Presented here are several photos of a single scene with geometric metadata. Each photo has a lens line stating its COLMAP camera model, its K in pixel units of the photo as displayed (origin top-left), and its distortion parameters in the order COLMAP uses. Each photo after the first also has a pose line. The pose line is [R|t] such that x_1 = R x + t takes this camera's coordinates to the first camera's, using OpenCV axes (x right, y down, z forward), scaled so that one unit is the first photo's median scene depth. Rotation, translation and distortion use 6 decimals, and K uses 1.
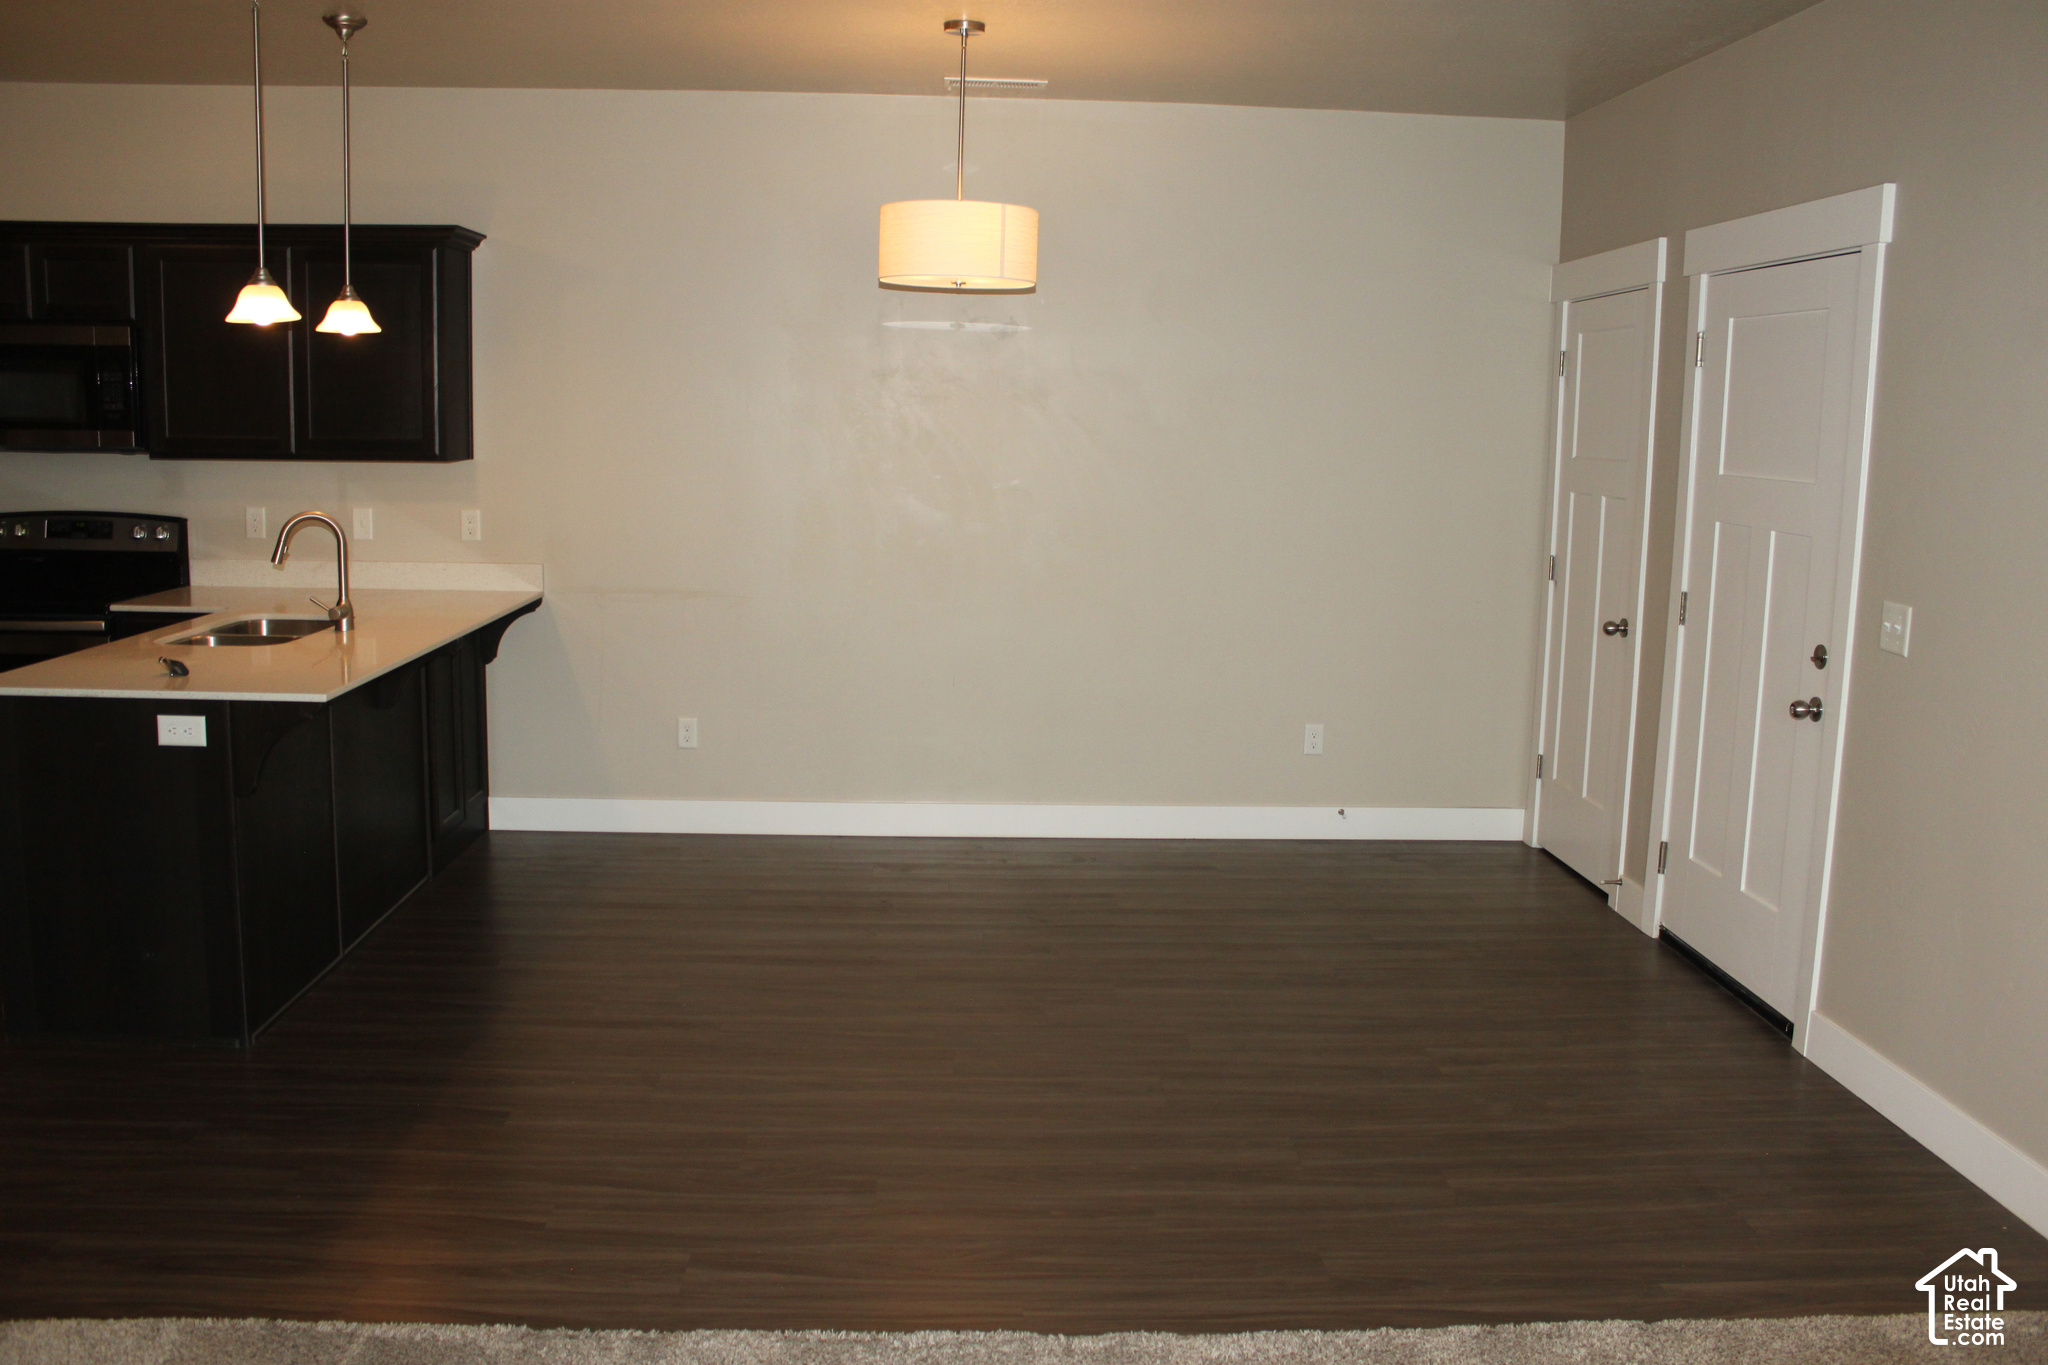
lens RADIAL K [[1741.0, 0, 1024.0], [0, 1741.0, 682.5], [0, 0, 1]] dist [-0.074941, 0.012270]
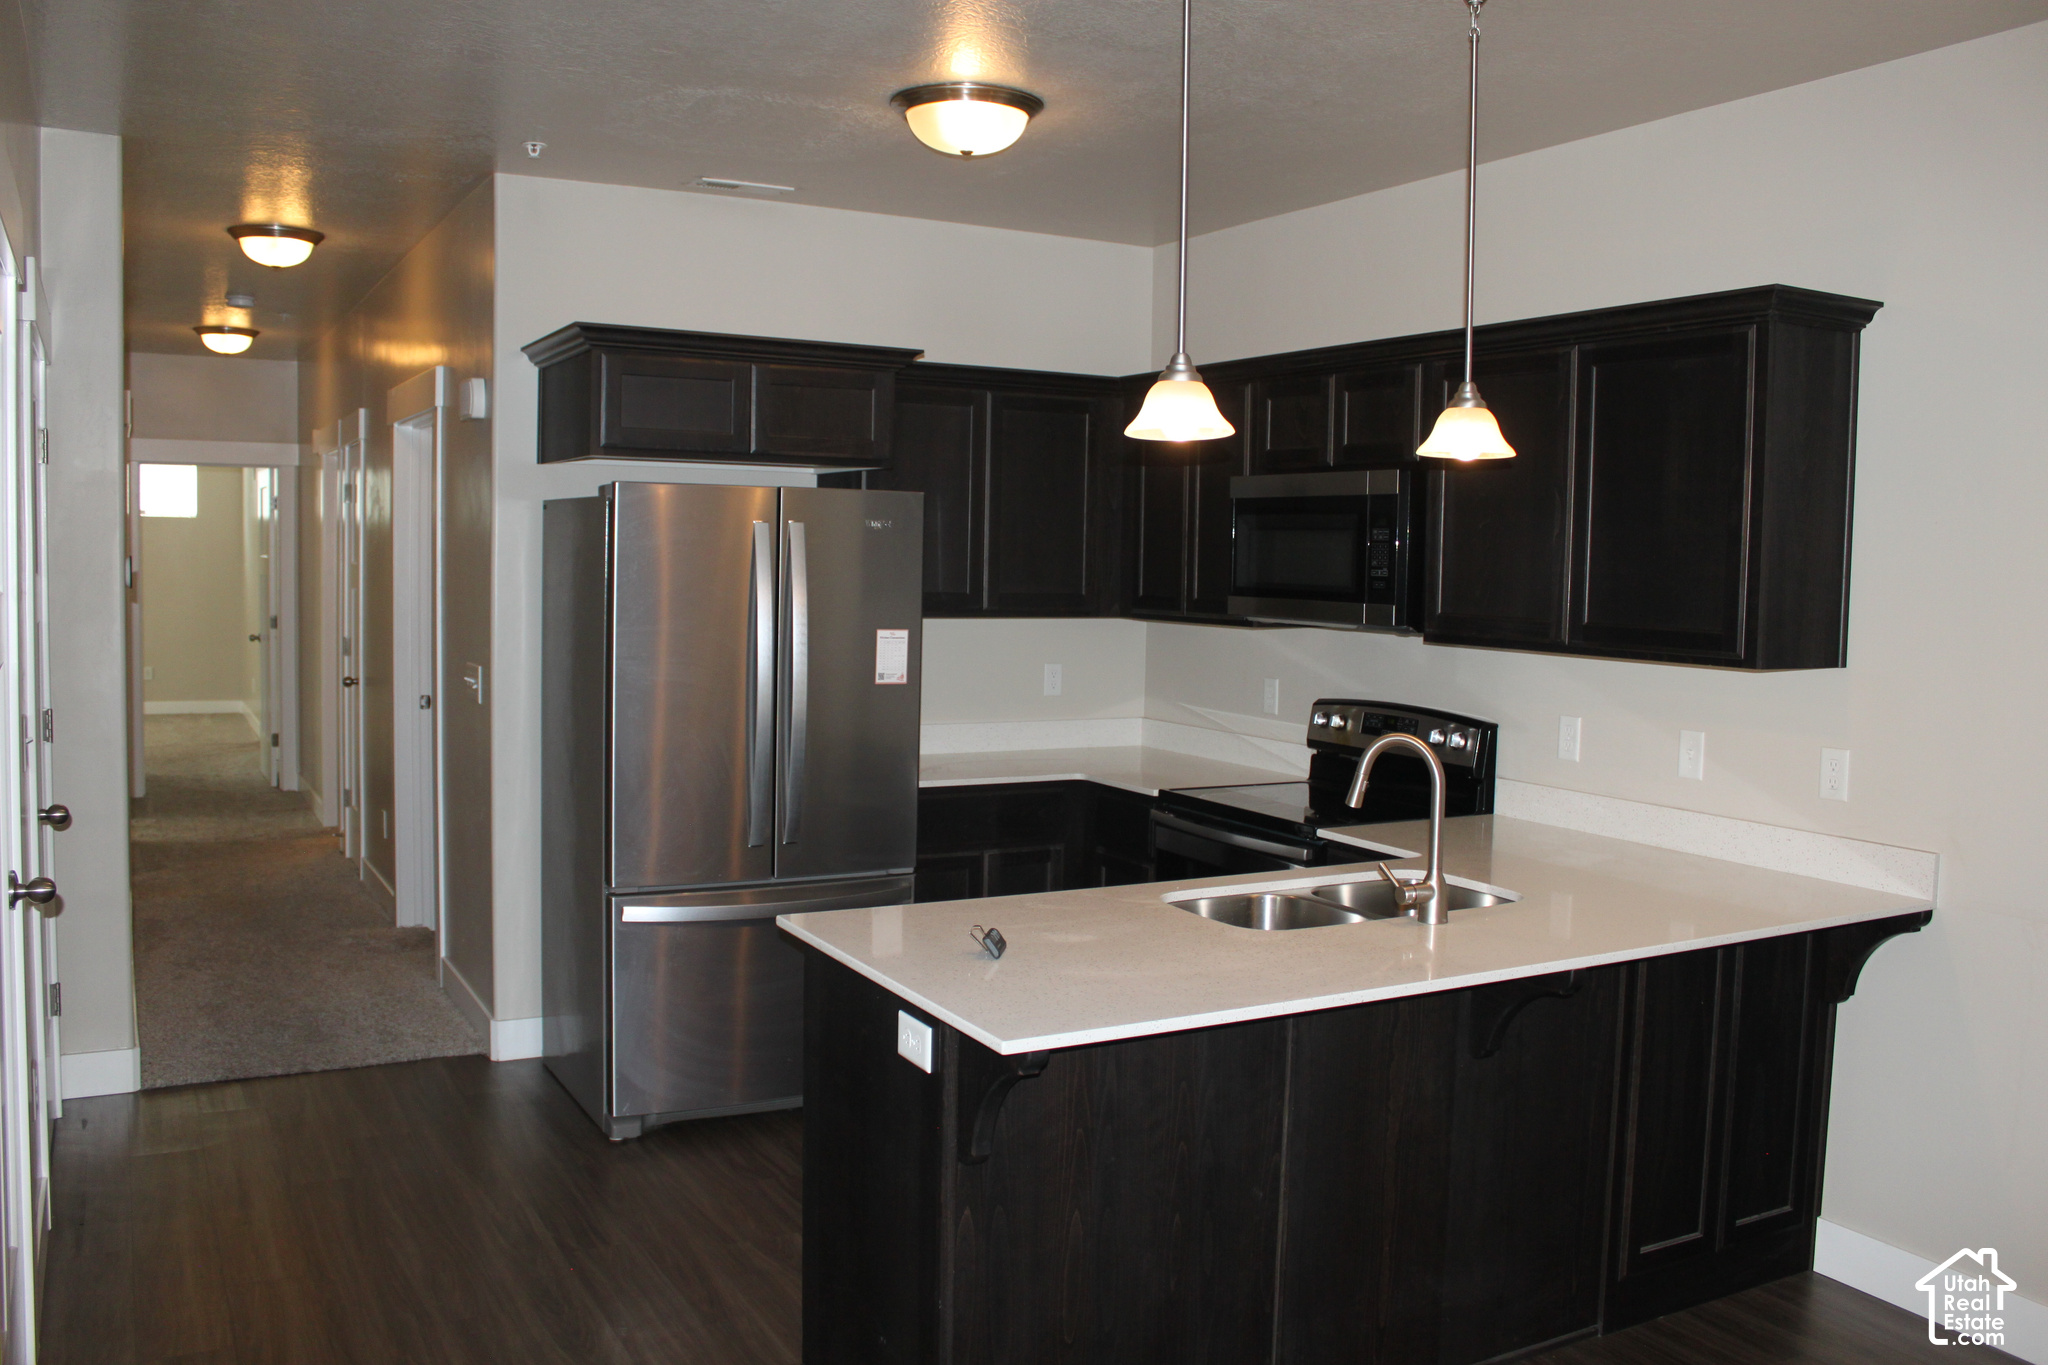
lens RADIAL K [[1741.0, 0, 1024.0], [0, 1741.0, 682.5], [0, 0, 1]] dist [-0.074941, 0.012270]
pose [[0.462618, 0.056766, -0.884739, 0.085040], [-0.149461, 0.988658, -0.014717, -0.073589], [0.873869, 0.139043, 0.465855, 0.475203]]
